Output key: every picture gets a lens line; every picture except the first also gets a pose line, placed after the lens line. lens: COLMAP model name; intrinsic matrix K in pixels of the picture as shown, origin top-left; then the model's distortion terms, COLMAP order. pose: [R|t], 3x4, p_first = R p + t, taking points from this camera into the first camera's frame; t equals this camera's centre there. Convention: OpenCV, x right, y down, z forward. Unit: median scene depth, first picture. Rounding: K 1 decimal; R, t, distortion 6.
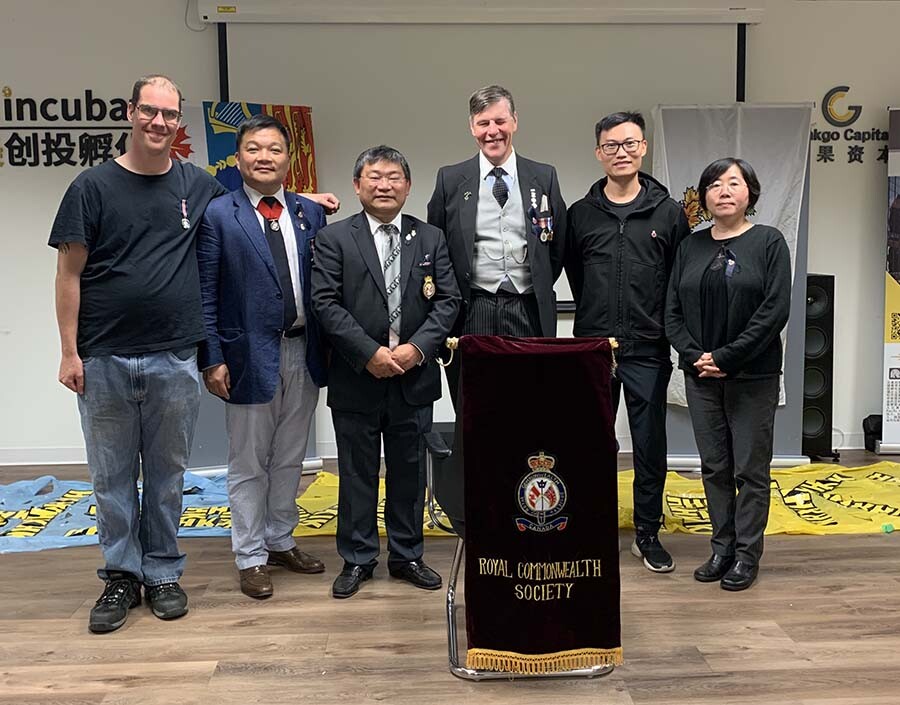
lens RADIAL K [[959.3, 0, 450.3], [0, 959.3, 346.5], [0, 0, 1]] dist [-0.023283, 0.000000]
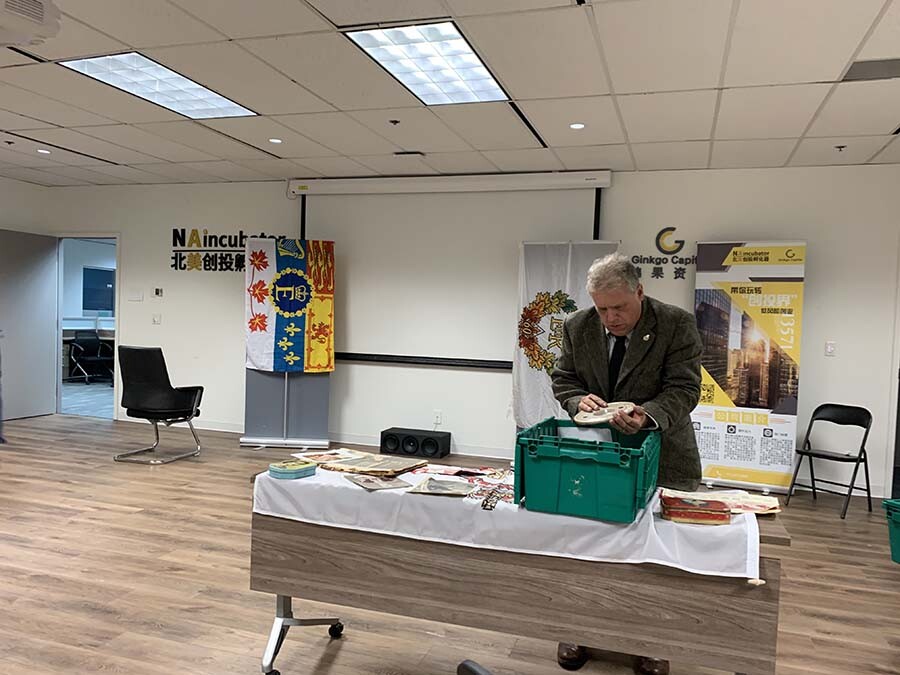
lens RADIAL K [[724.0, 0, 448.2], [0, 724.0, 343.4], [0, 0, 1]] dist [-0.035237, 0.000271]
pose [[0.932983, 0.054795, -0.355725, 0.508814], [-0.082817, 0.994507, -0.064017, 0.006279], [0.350263, 0.089186, 0.932396, -0.151525]]
